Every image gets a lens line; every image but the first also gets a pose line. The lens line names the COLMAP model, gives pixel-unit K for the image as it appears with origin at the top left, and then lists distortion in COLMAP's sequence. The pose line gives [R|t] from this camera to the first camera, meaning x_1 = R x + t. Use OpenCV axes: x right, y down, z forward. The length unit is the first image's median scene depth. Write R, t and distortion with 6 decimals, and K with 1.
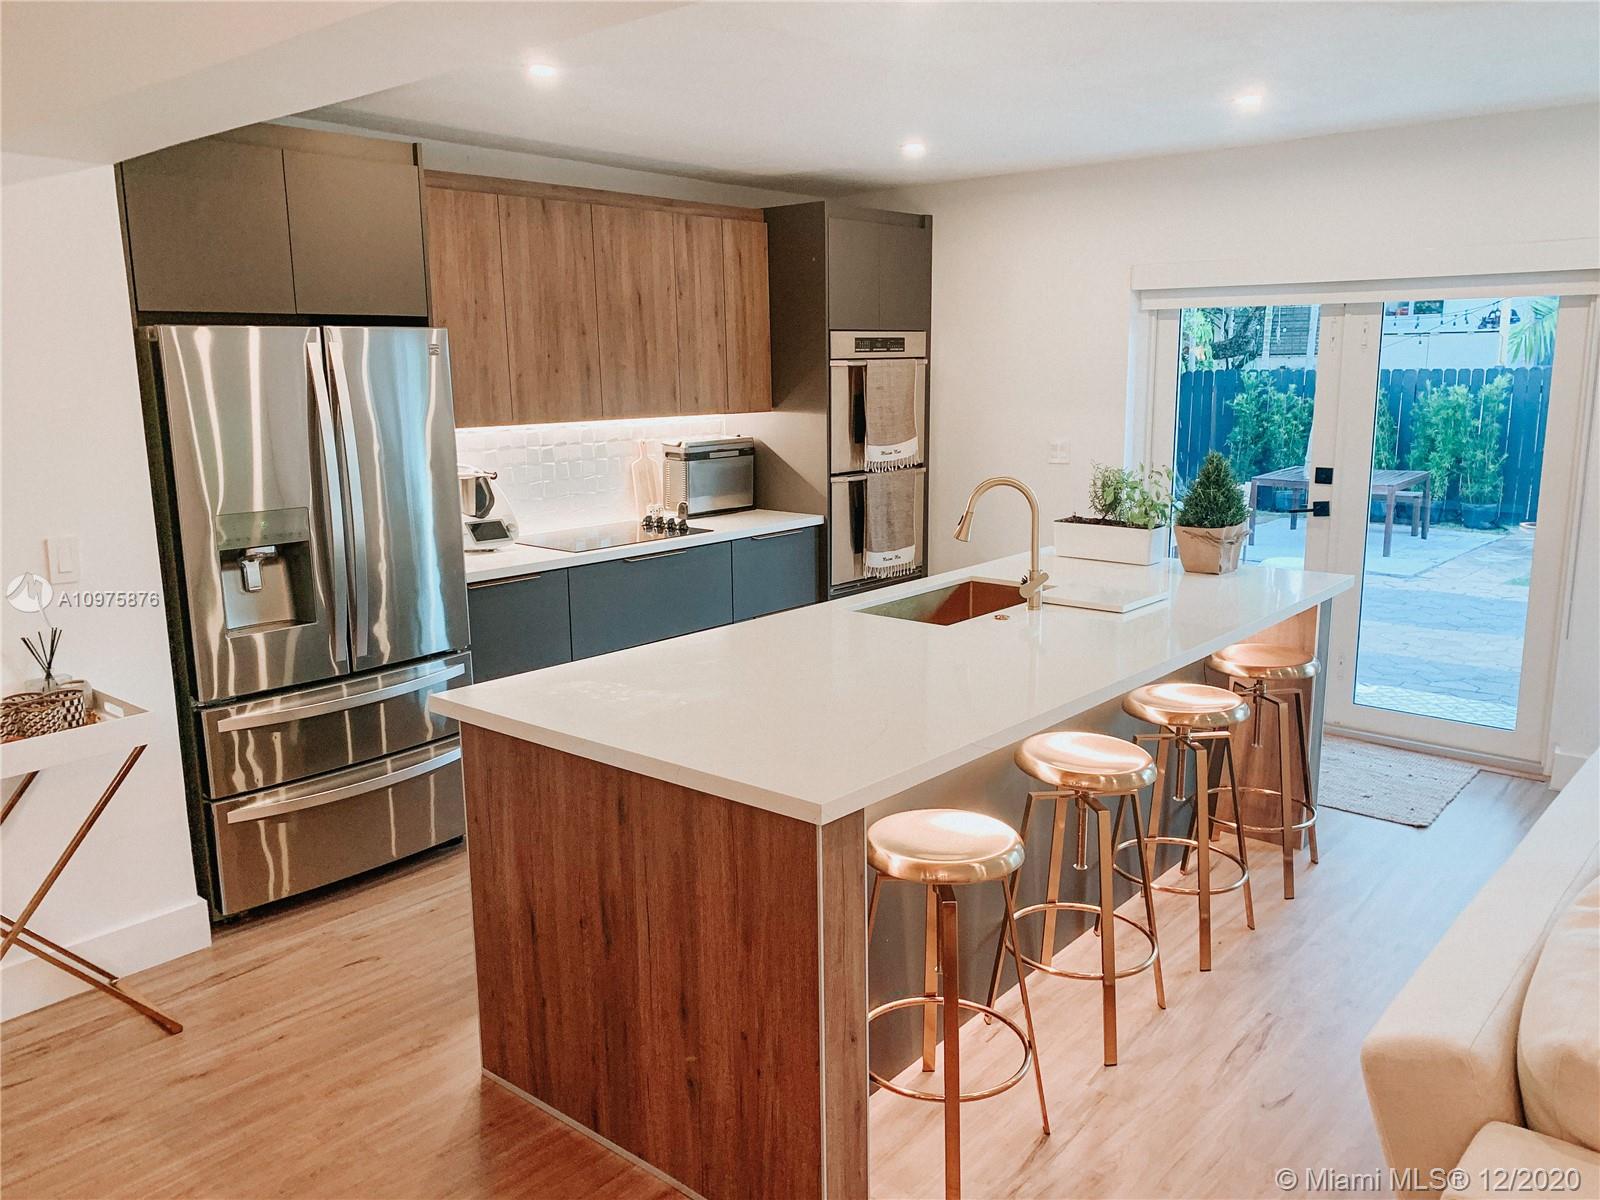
lens RADIAL K [[1208.4, 0, 807.3], [0, 1208.4, 600.5], [0, 0, 1]] dist [0.086281, -0.137946]
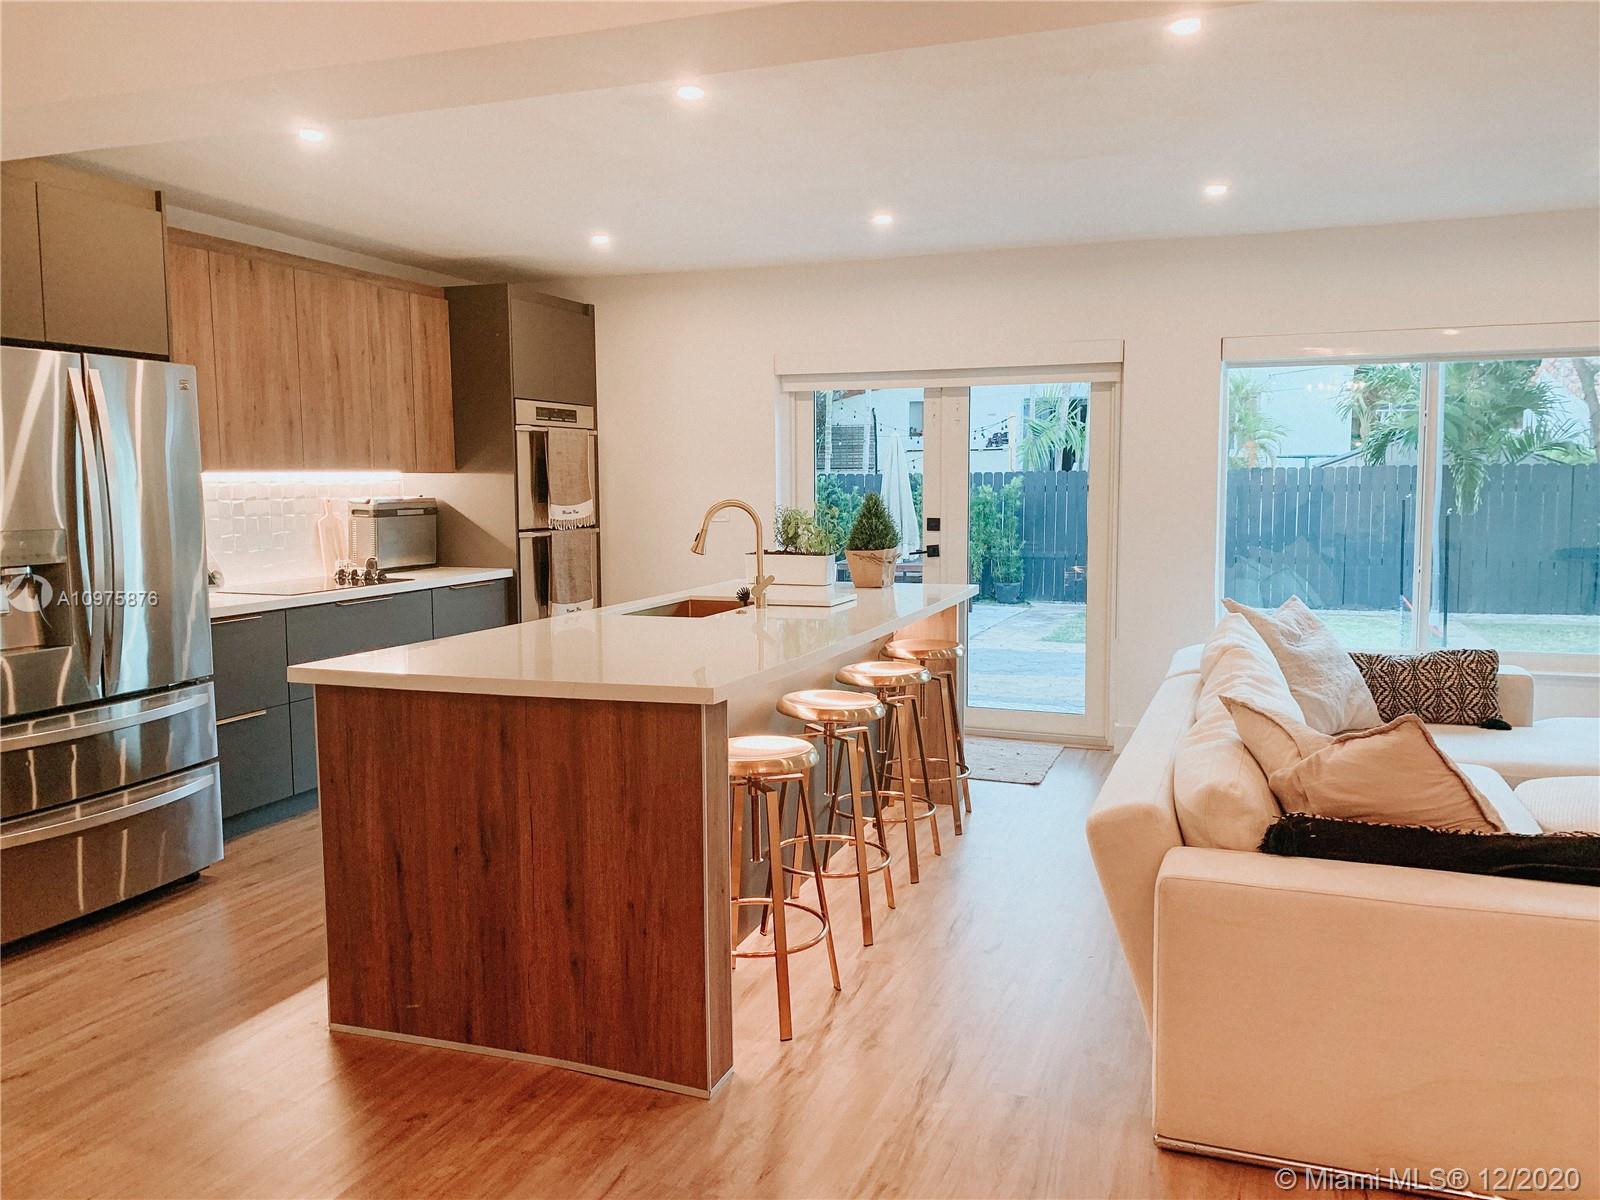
lens RADIAL K [[1208.4, 0, 807.3], [0, 1208.4, 600.5], [0, 0, 1]] dist [0.086281, -0.137946]
pose [[0.936579, -0.028459, 0.349299, -0.125421], [0.062306, 0.994341, -0.086048, 0.070008], [-0.344873, 0.102354, 0.933052, -0.094970]]
